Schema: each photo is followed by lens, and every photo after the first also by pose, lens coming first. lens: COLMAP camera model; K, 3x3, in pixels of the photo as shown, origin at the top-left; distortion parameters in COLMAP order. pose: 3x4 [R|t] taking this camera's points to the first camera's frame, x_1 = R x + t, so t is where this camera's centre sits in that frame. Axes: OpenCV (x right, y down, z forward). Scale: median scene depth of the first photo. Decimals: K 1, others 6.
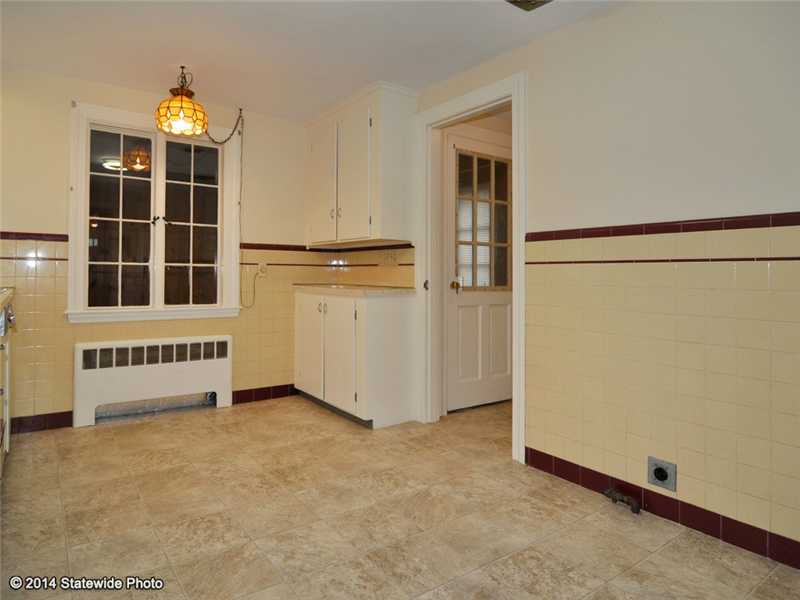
lens RADIAL K [[499.6, 0, 400.0], [0, 499.6, 300.0], [0, 0, 1]] dist [-0.002830, -0.000839]
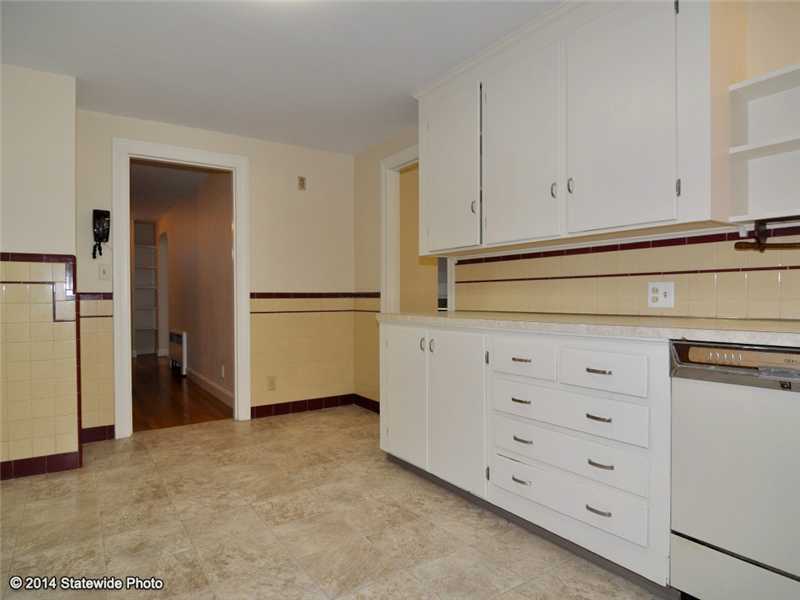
lens RADIAL K [[499.6, 0, 400.0], [0, 499.6, 300.0], [0, 0, 1]] dist [-0.002830, -0.000839]
pose [[-0.998175, -0.004446, 0.060217, -0.703949], [-0.001008, 0.998374, 0.056998, -0.086112], [-0.060373, 0.056833, -0.996557, 2.069798]]
